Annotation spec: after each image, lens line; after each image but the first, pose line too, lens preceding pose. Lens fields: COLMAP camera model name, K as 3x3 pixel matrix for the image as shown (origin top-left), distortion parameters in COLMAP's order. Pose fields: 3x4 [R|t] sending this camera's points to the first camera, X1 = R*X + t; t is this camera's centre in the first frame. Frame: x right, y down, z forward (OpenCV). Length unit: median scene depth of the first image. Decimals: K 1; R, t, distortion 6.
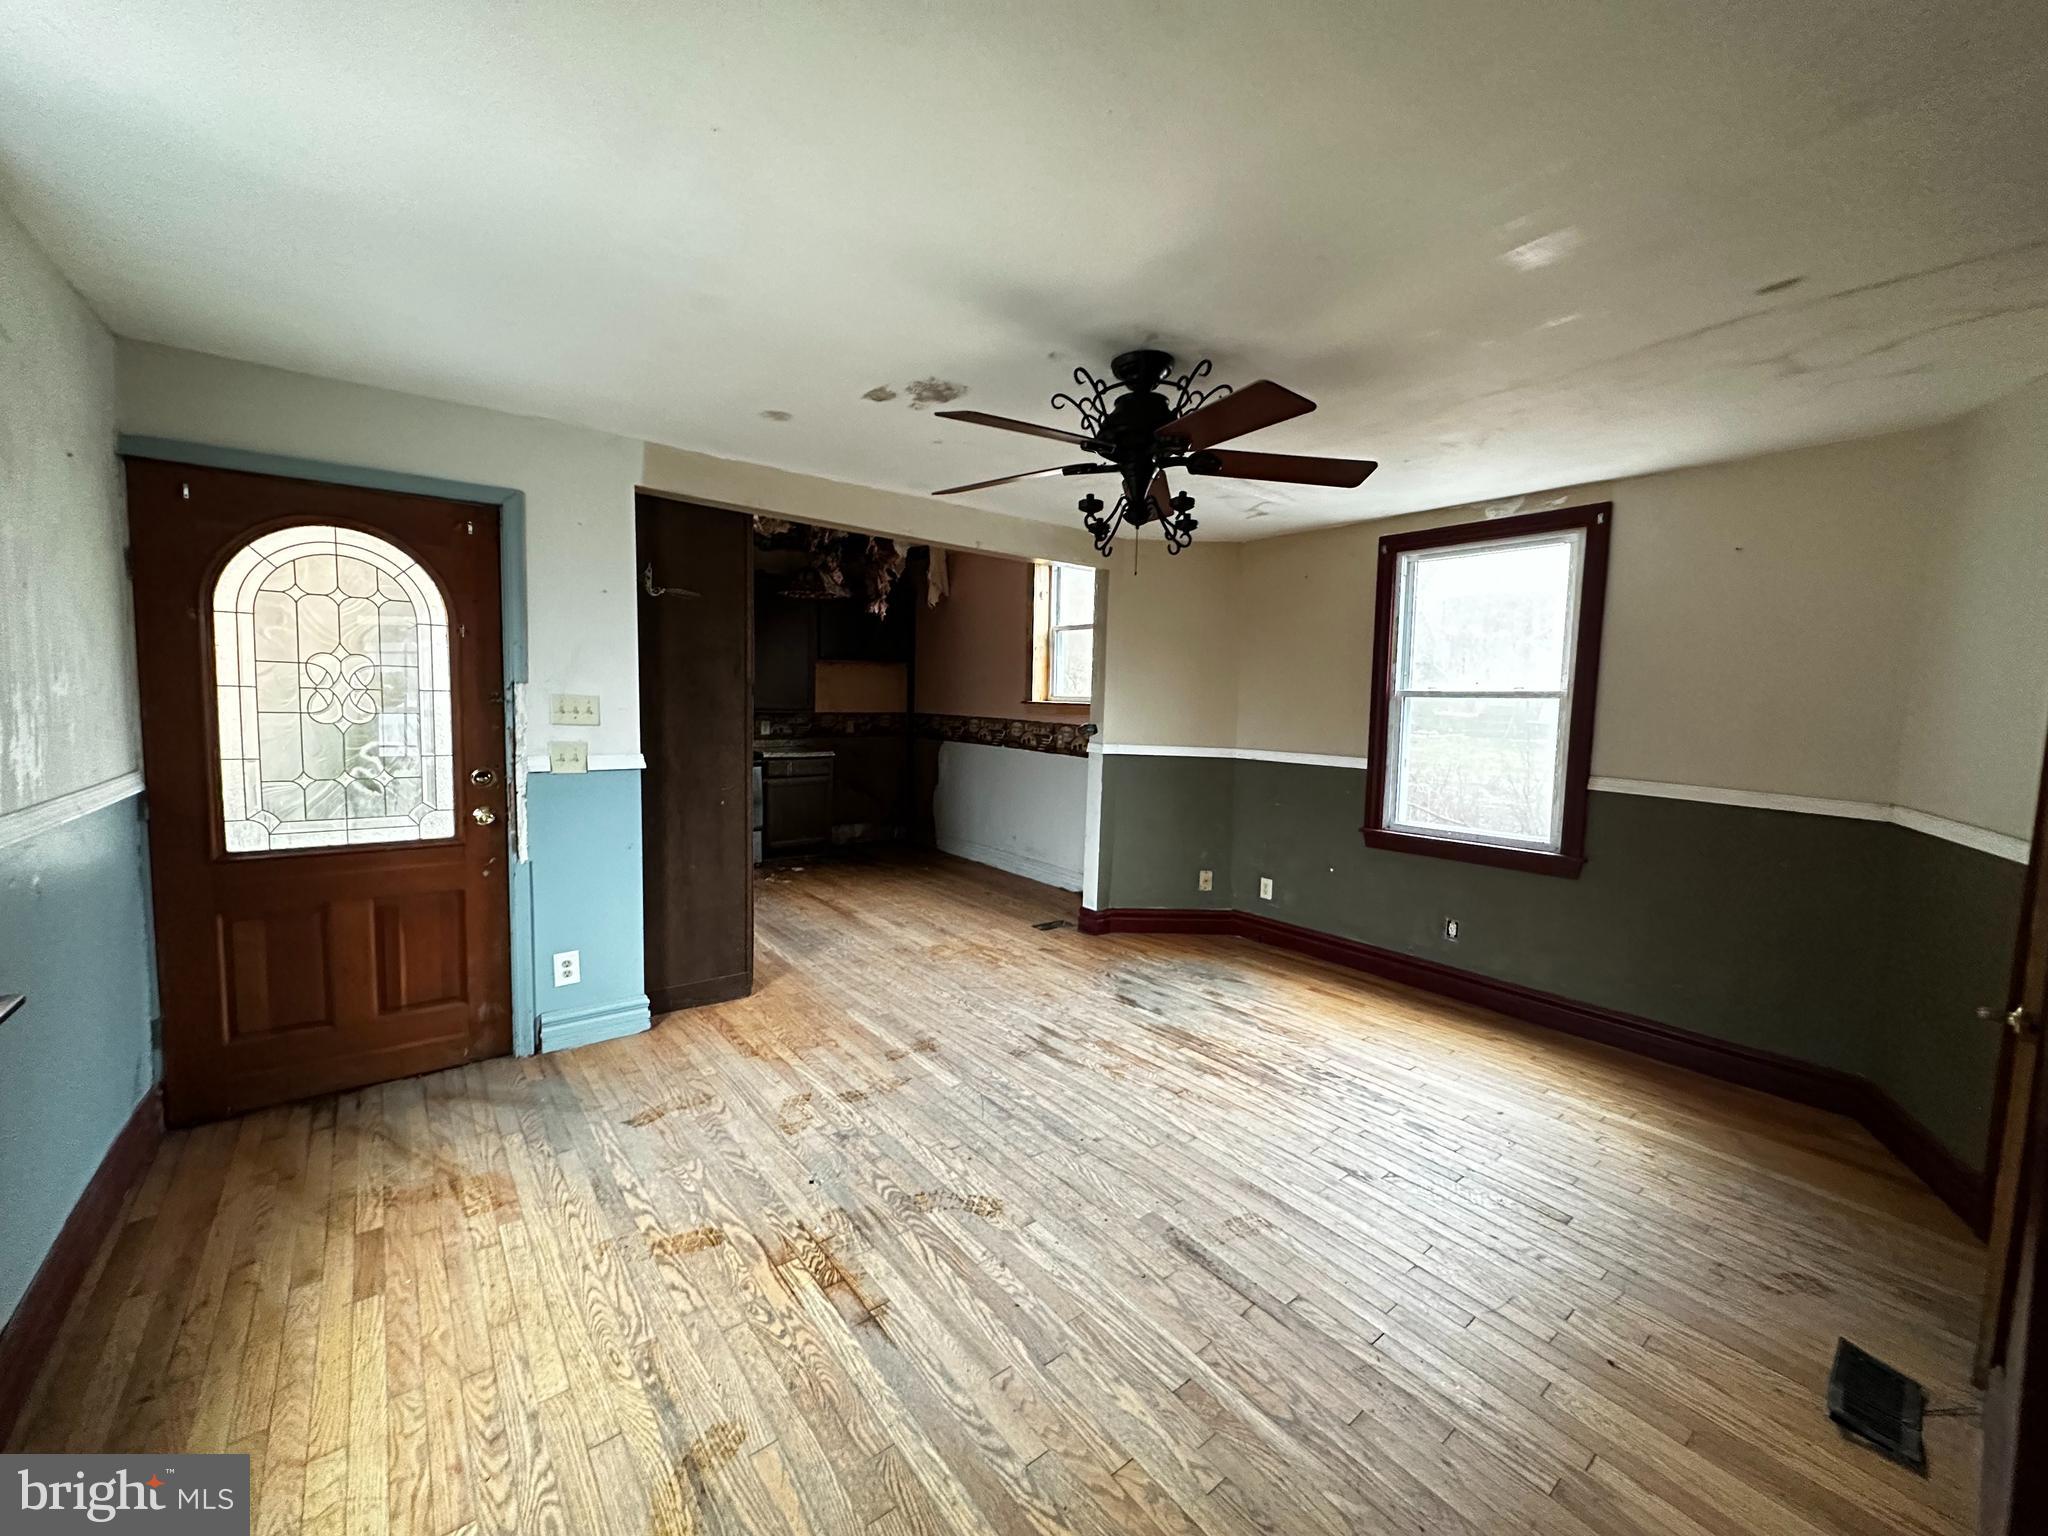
lens RADIAL K [[820.4, 0, 1029.1], [0, 820.4, 770.2], [0, 0, 1]] dist [-0.000961, -0.000046]
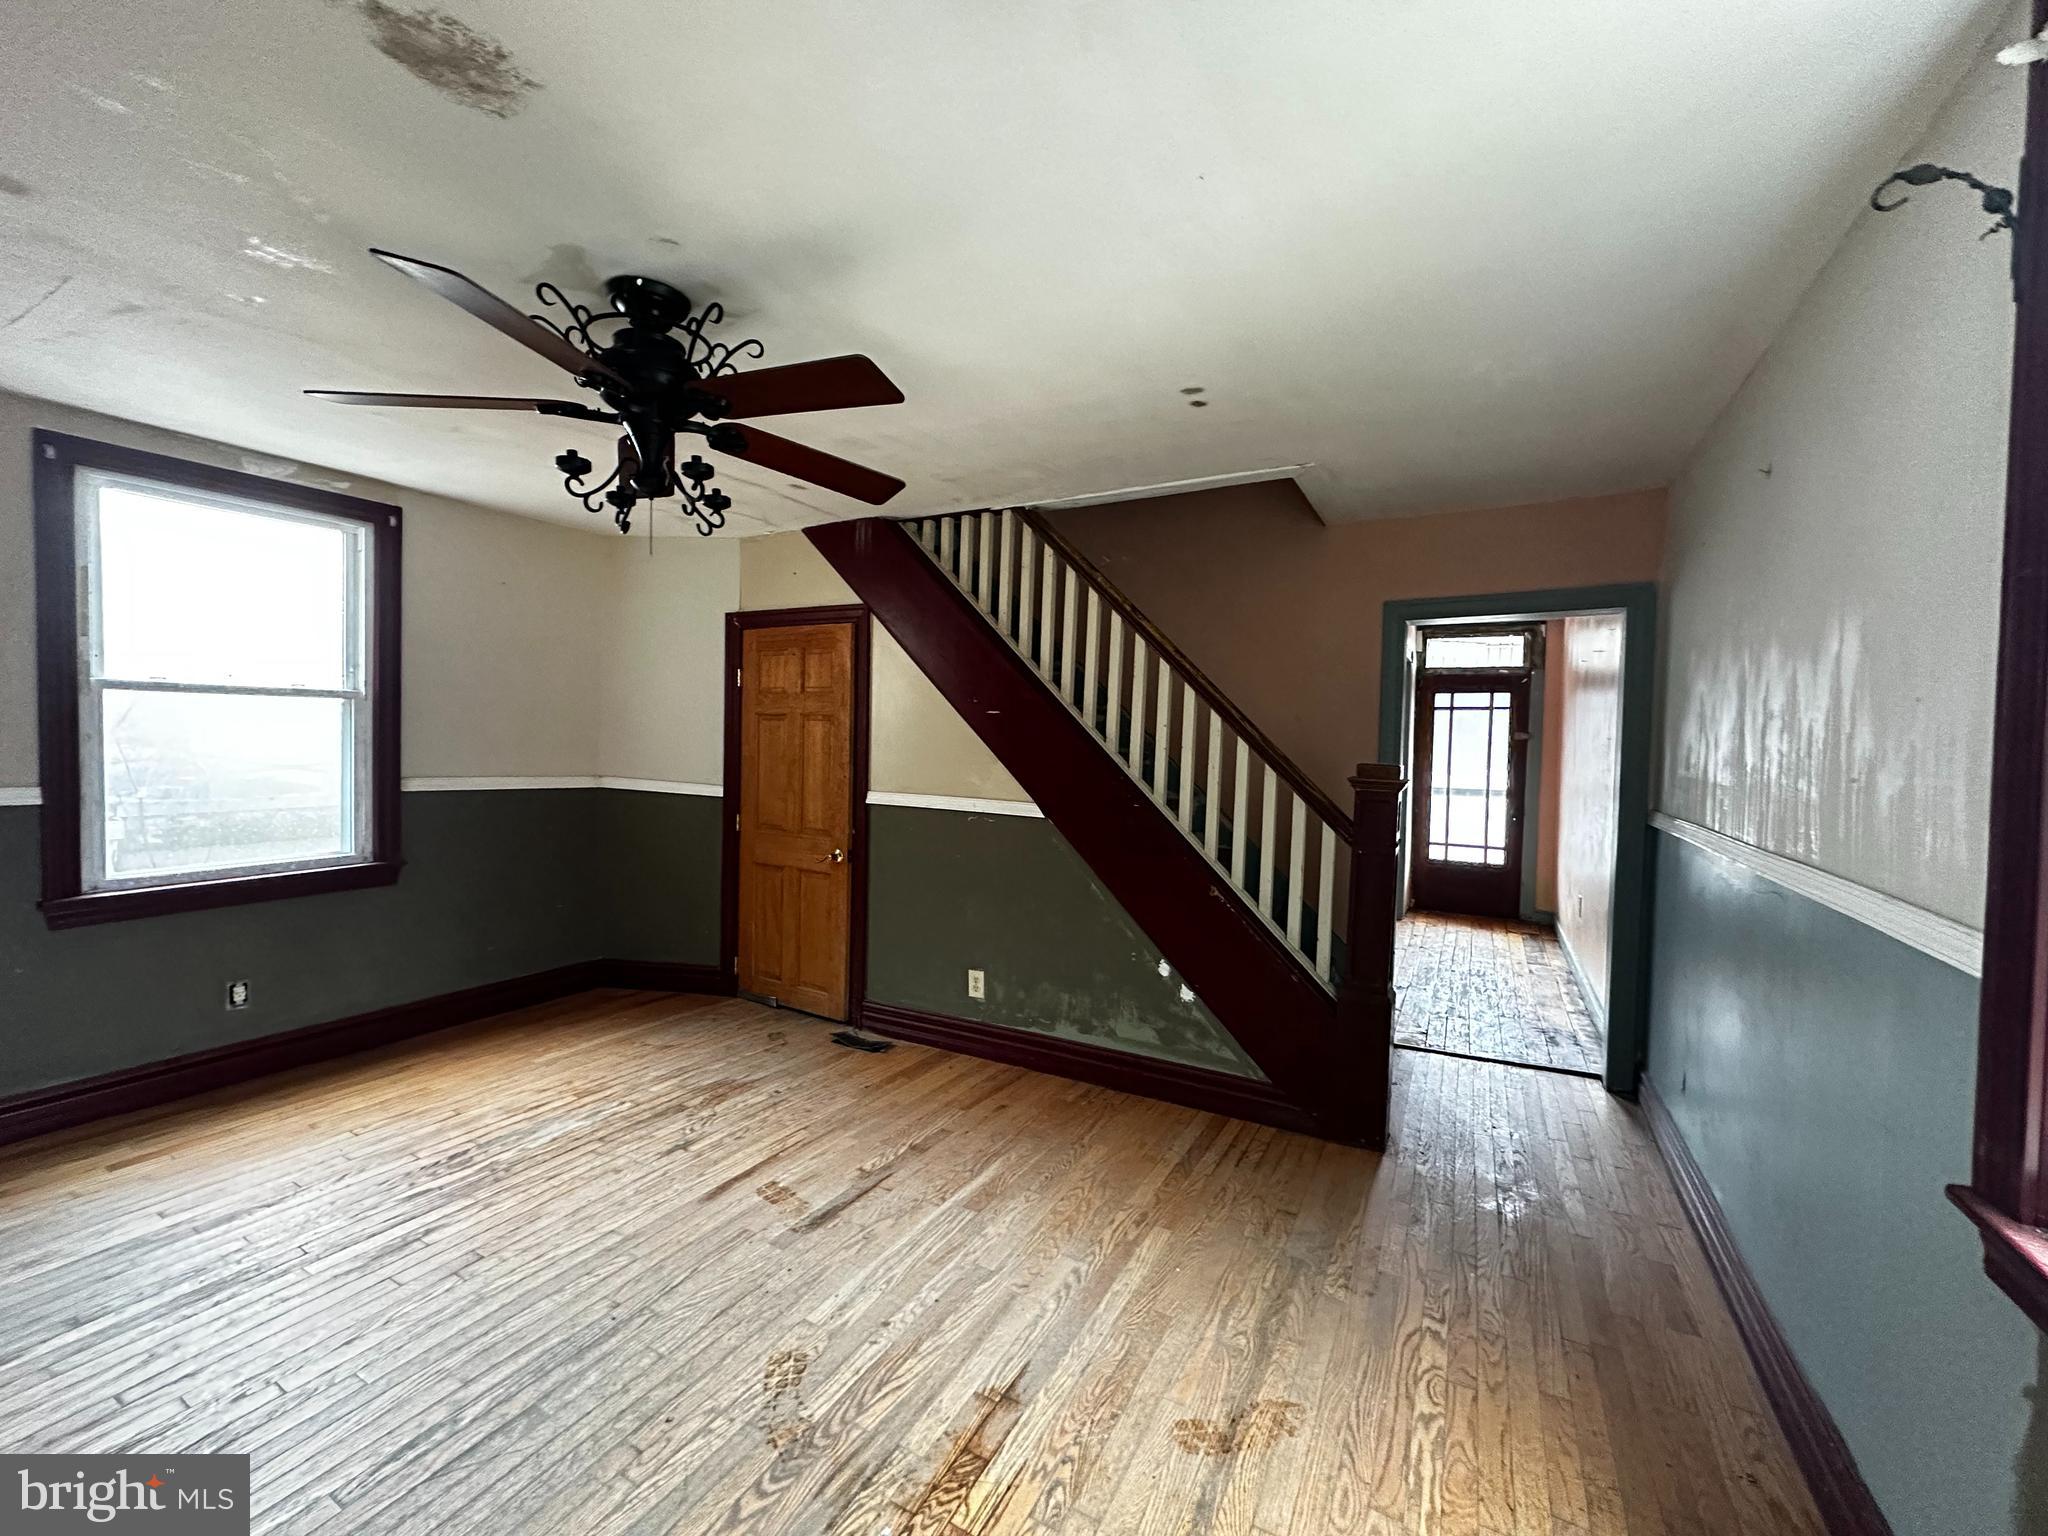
lens RADIAL K [[820.4, 0, 1027.0], [0, 820.4, 769.2], [0, 0, 1]] dist [-0.000961, -0.000046]
pose [[-0.388385, -0.067517, 0.919020, -0.888368], [0.048412, 0.994440, 0.093517, -0.100357], [-0.920225, 0.080812, -0.382957, 1.135069]]
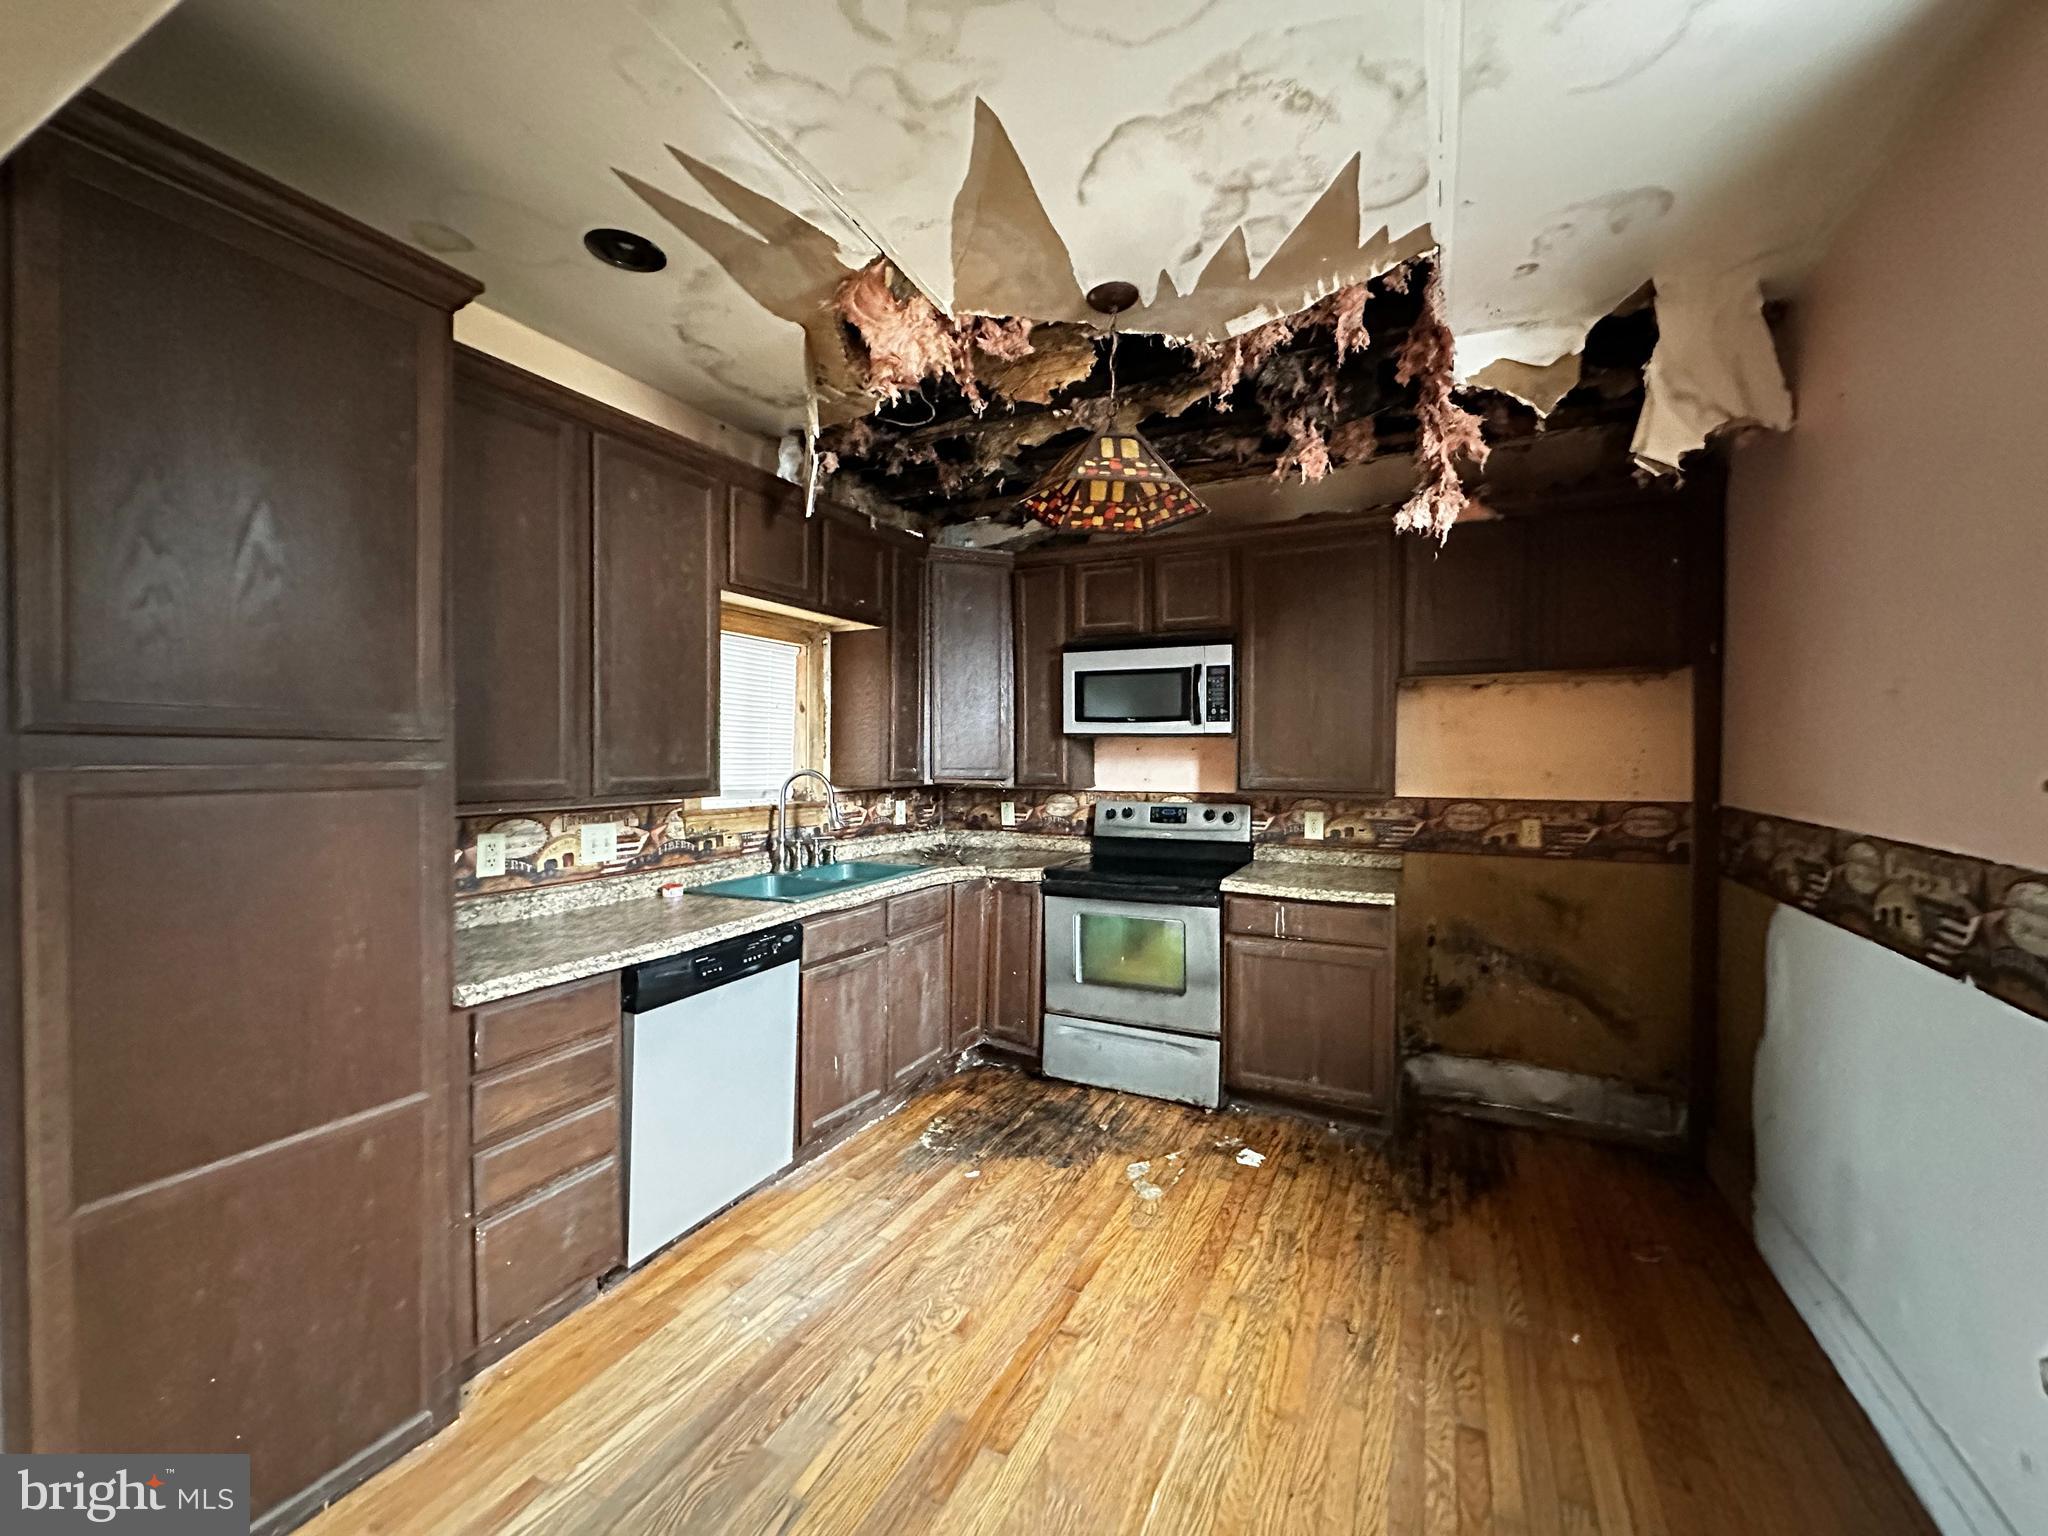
lens RADIAL K [[820.4, 0, 1025.4], [0, 820.4, 765.8], [0, 0, 1]] dist [-0.000961, -0.000046]
pose [[0.421116, -0.003054, -0.907001, 0.008777], [-0.073931, 0.996551, -0.037682, -0.008674], [0.903988, 0.082924, 0.419438, 0.097432]]
